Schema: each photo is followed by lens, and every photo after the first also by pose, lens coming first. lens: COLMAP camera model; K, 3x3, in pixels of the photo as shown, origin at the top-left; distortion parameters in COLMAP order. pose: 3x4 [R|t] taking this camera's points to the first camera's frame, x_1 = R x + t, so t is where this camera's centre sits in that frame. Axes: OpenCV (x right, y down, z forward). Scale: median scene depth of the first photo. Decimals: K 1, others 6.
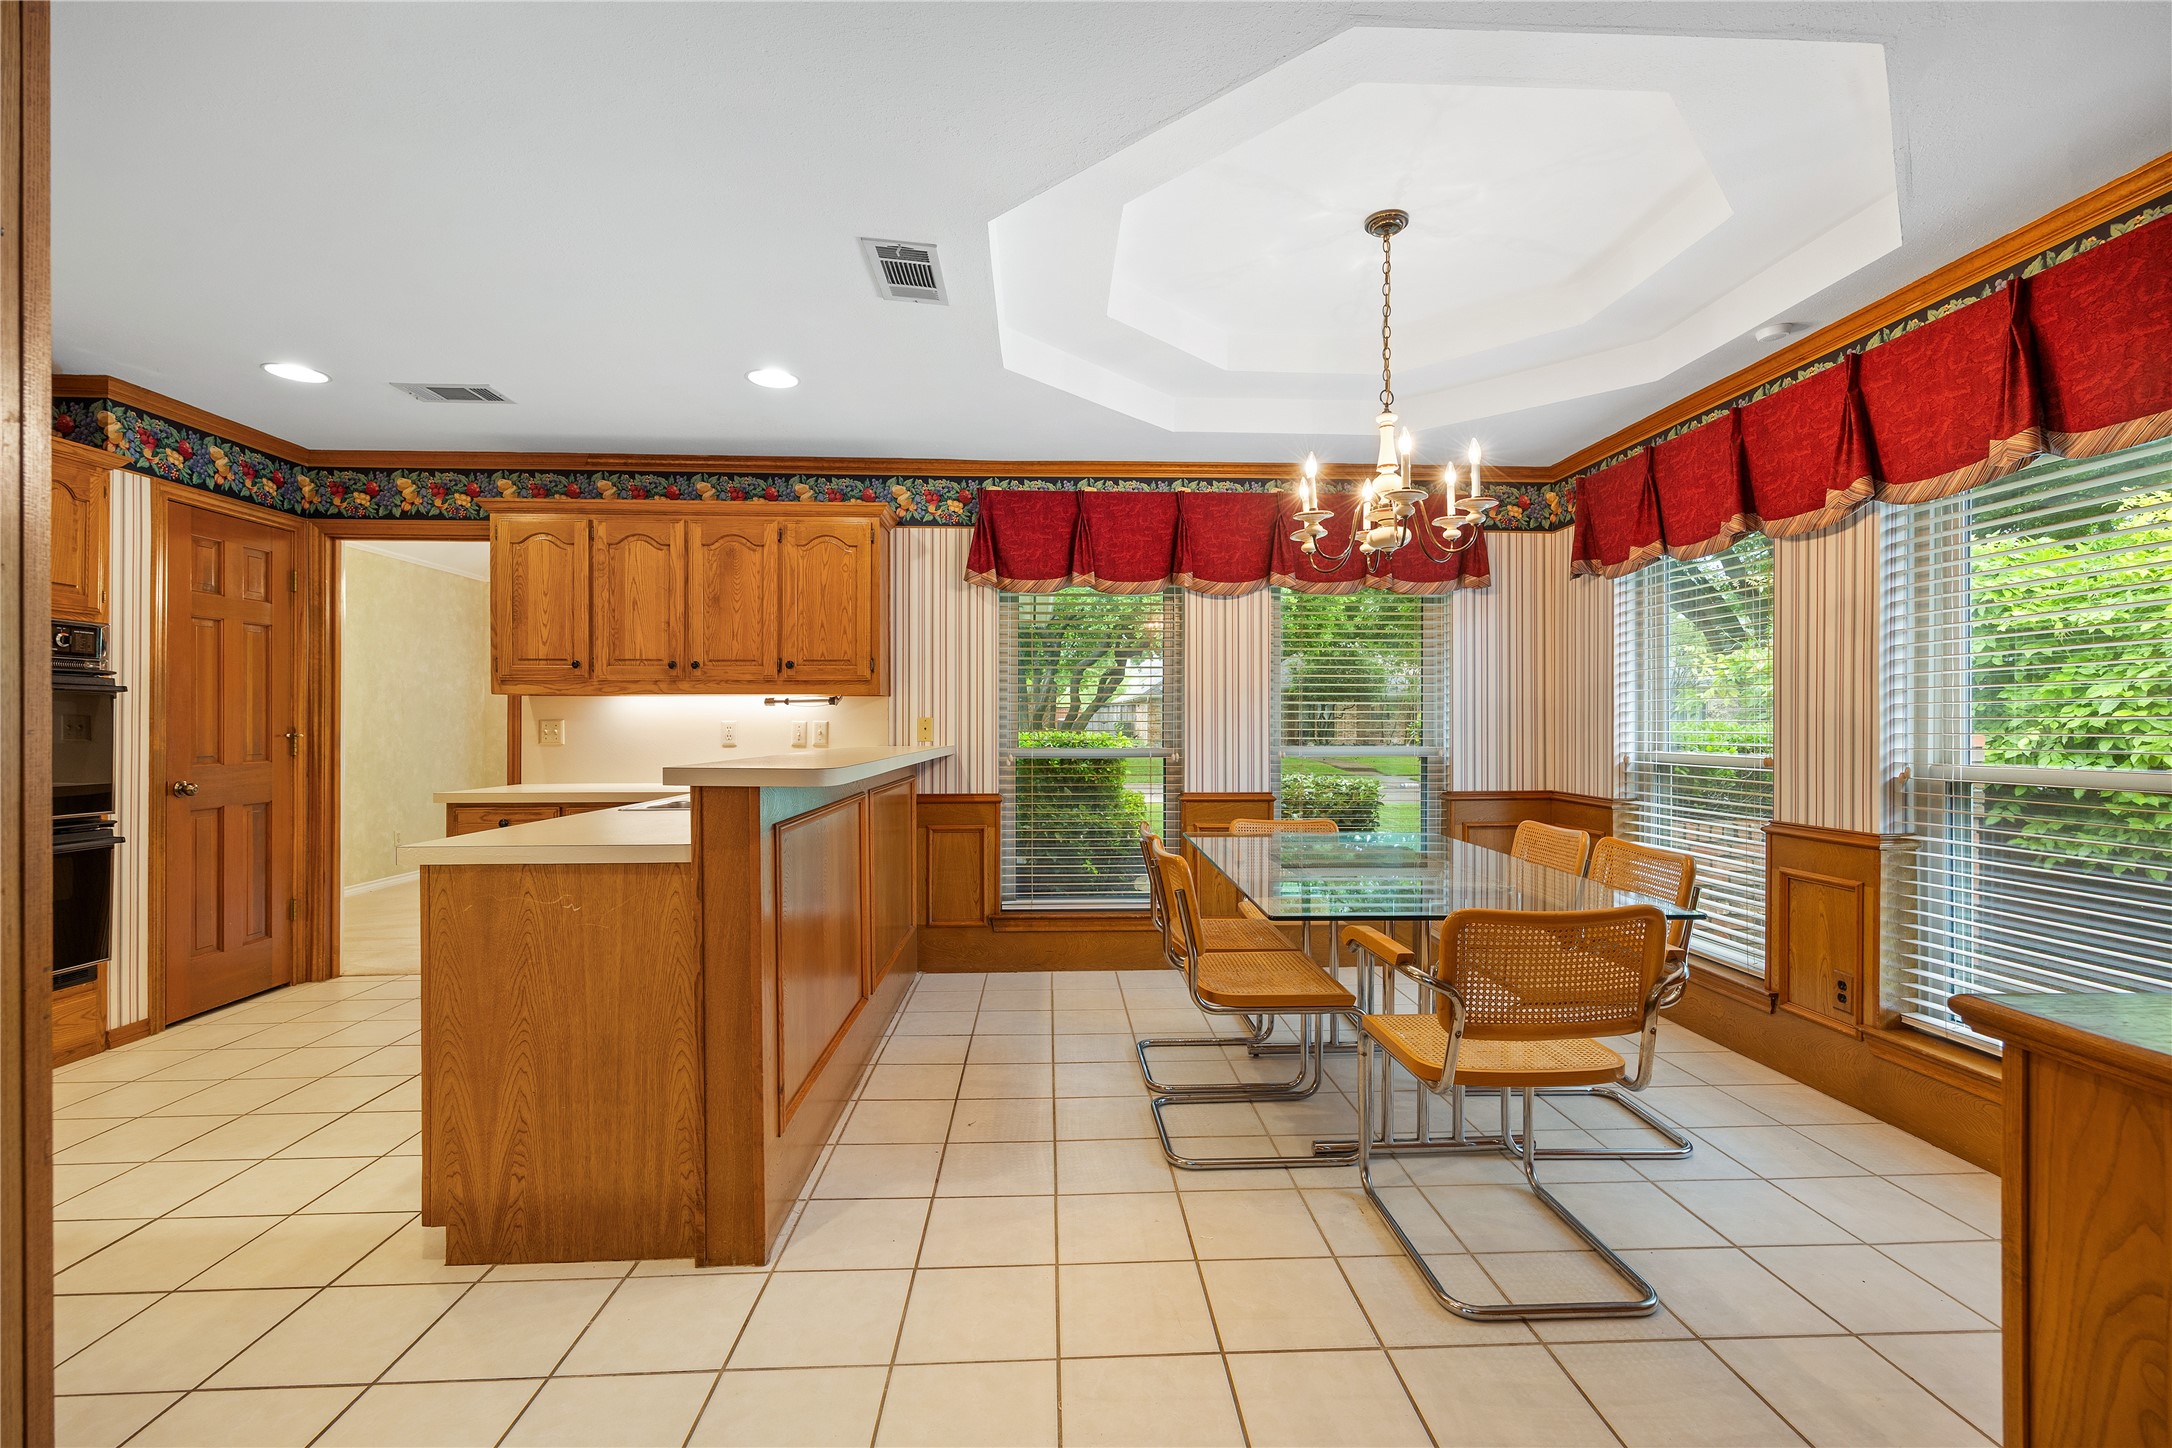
lens RADIAL K [[942.6, 0, 1088.6], [0, 942.6, 722.9], [0, 0, 1]] dist [0.002616, 0.000084]
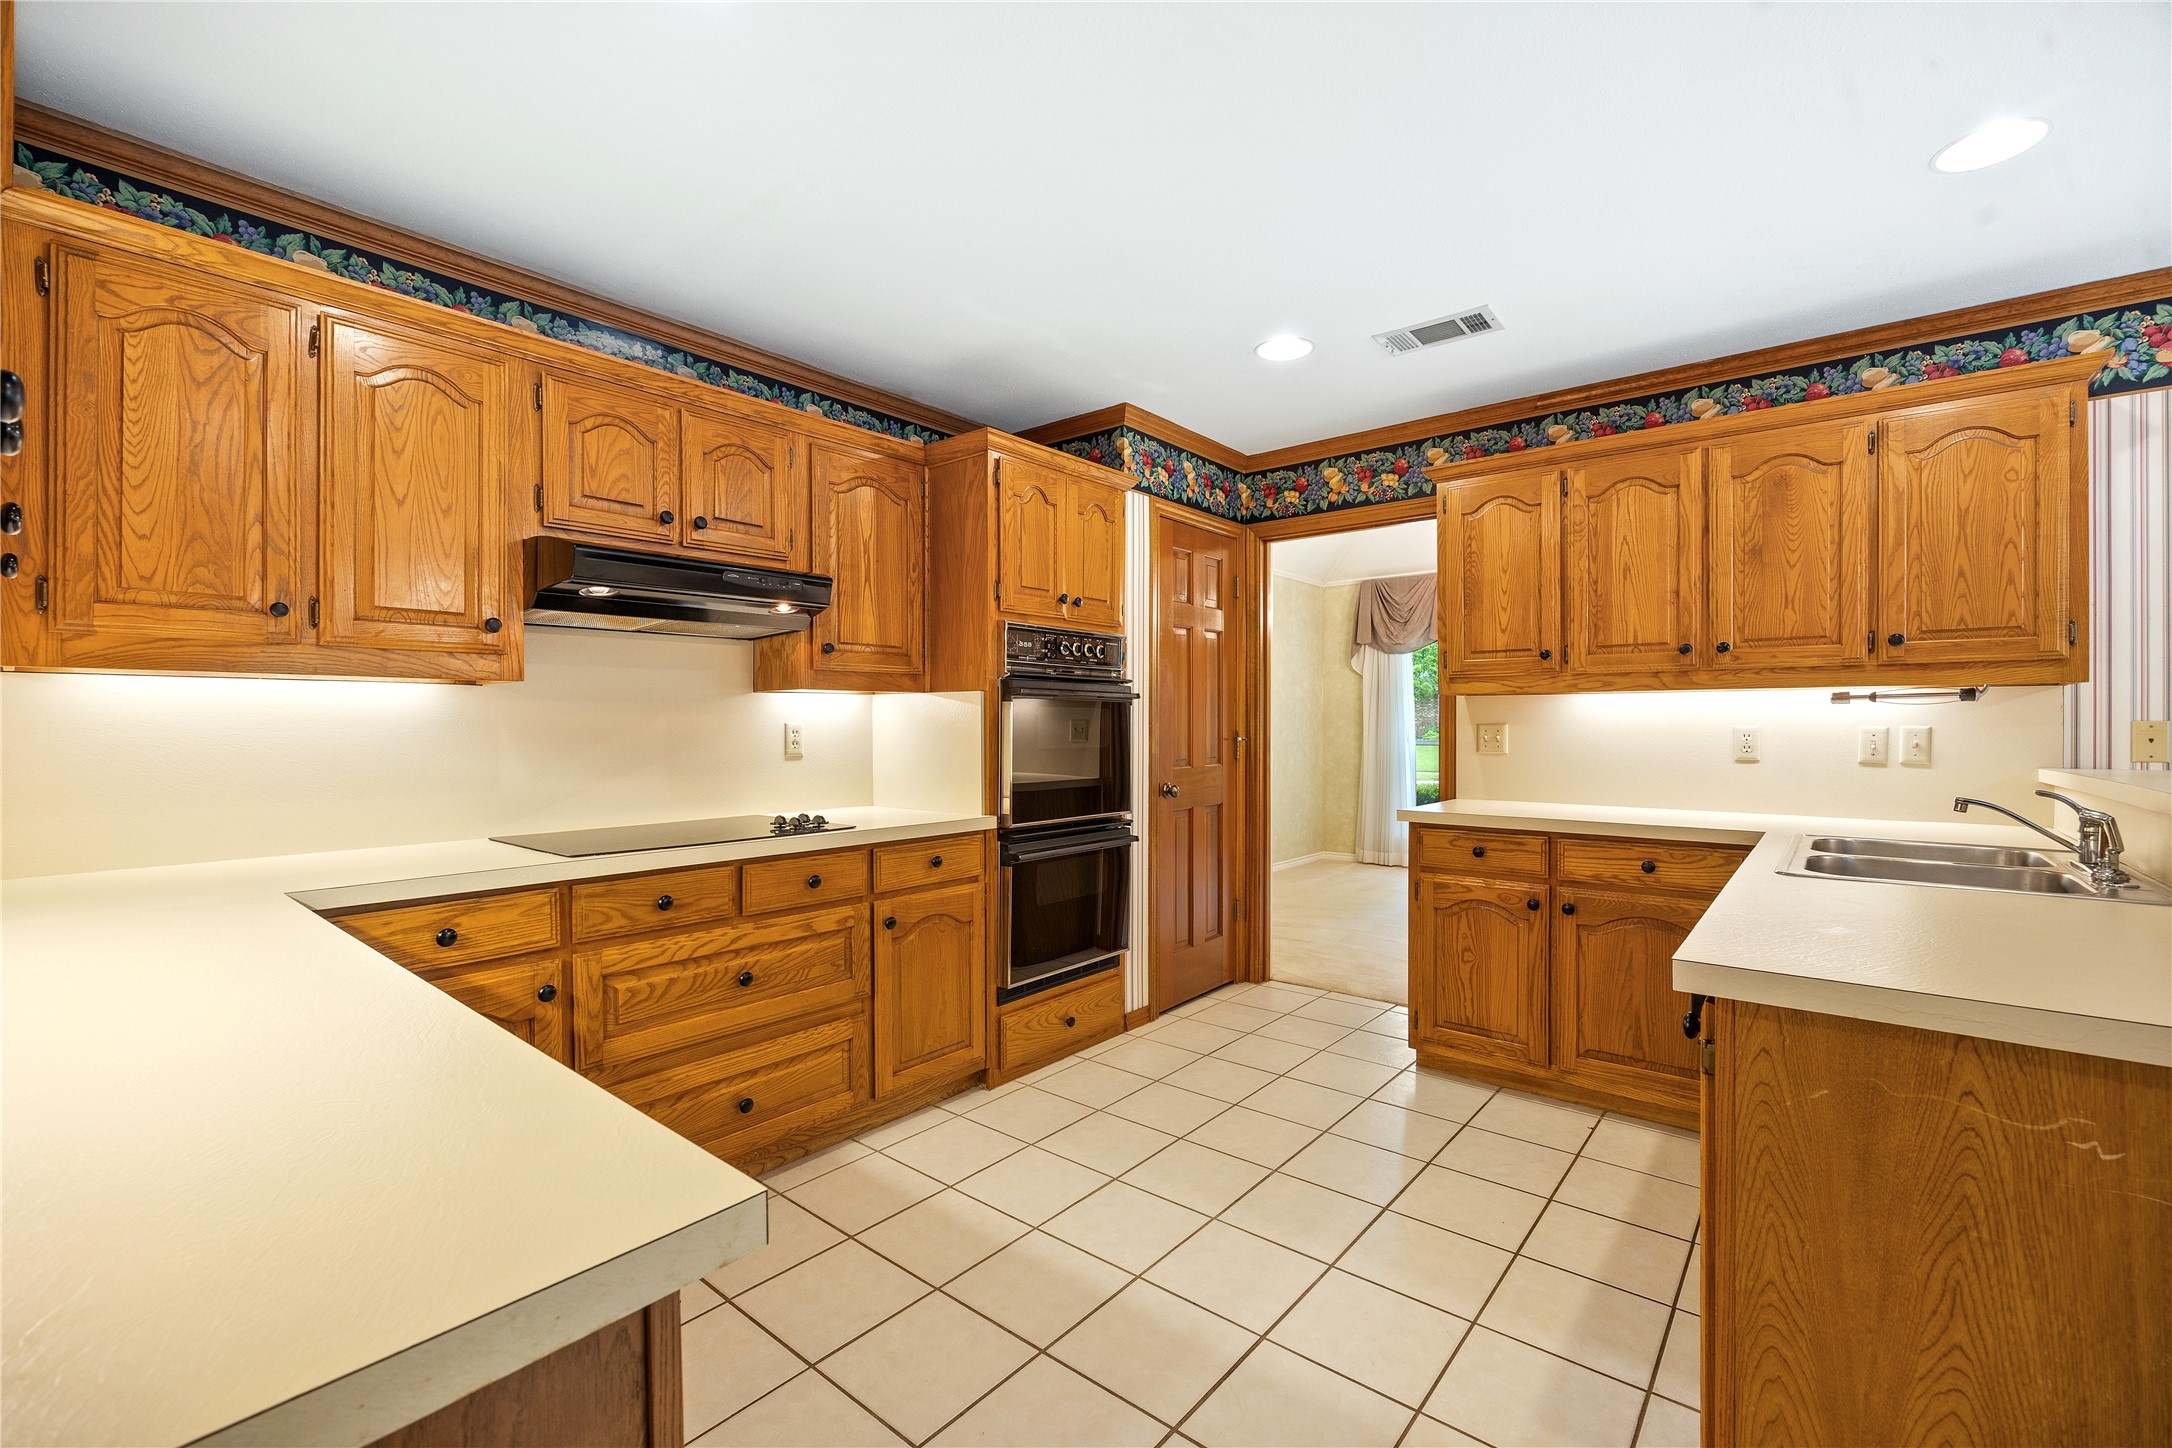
lens RADIAL K [[915.4, 0, 1095.7], [0, 915.4, 722.7], [0, 0, 1]] dist [-0.009127, -0.000144]
pose [[0.743743, 0.000837, -0.668466, -0.306590], [0.001296, 0.999996, 0.002694, -0.007384], [0.668465, -0.002871, 0.743738, 0.172050]]
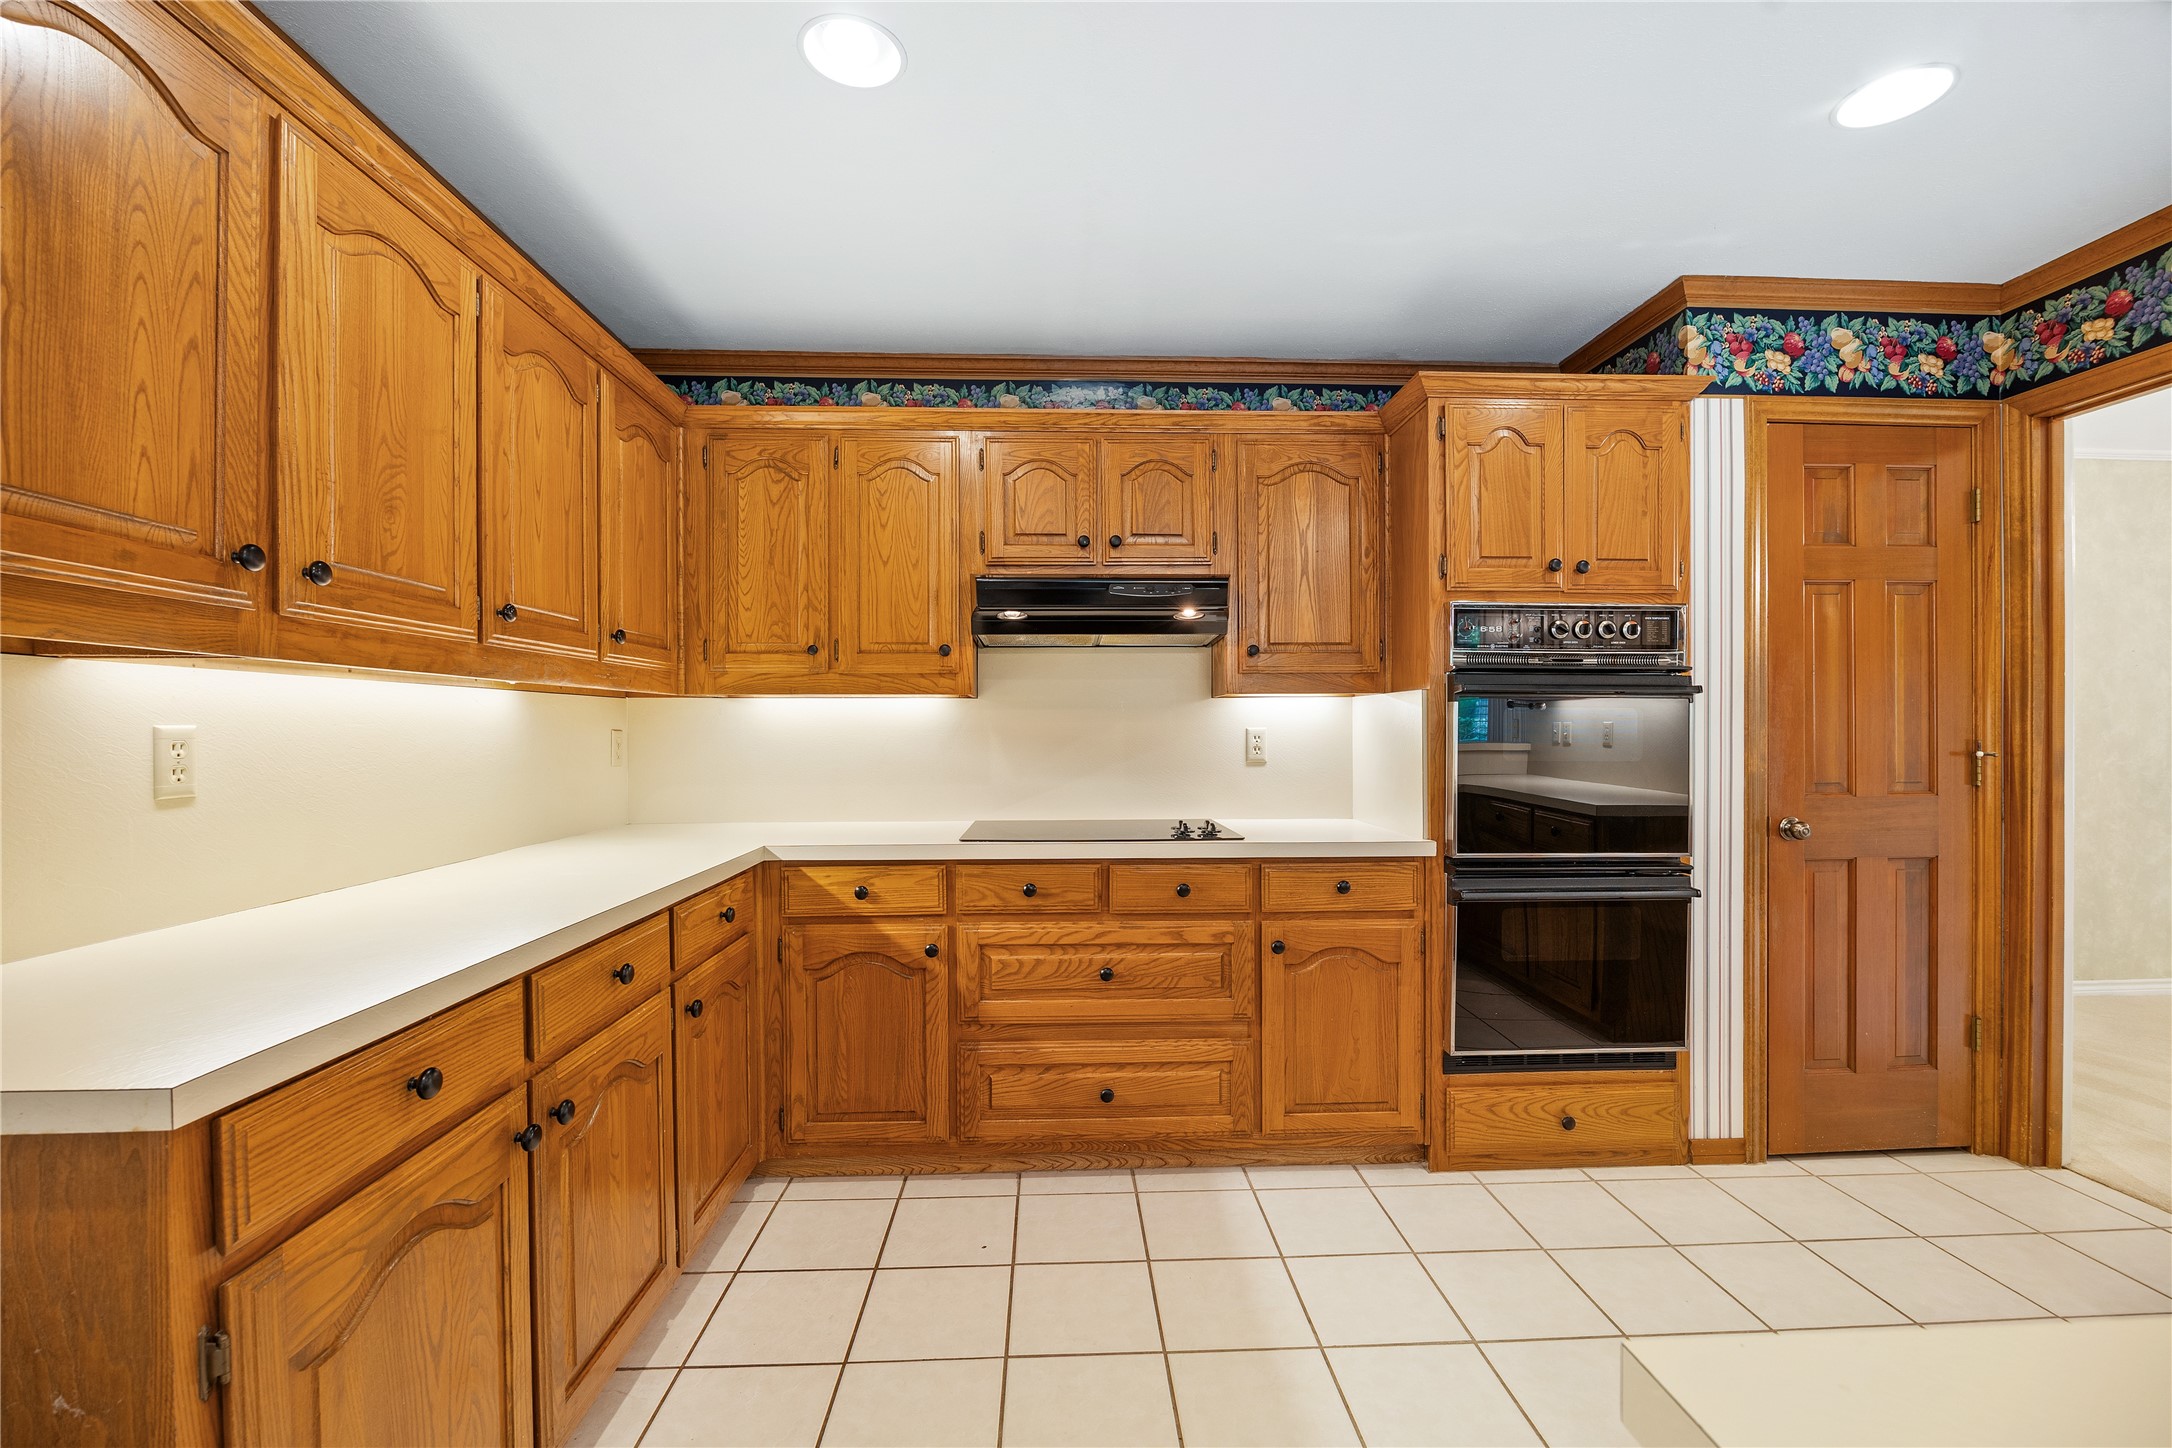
lens RADIAL K [[914.6, 0, 1086.0], [0, 914.6, 724.0], [0, 0, 1]] dist [-0.011143, 0.000131]
pose [[0.000819, 0.000779, -0.999999, -0.256180], [0.004115, 0.999991, 0.000782, -0.009497], [0.999991, -0.004115, 0.000816, 0.428920]]
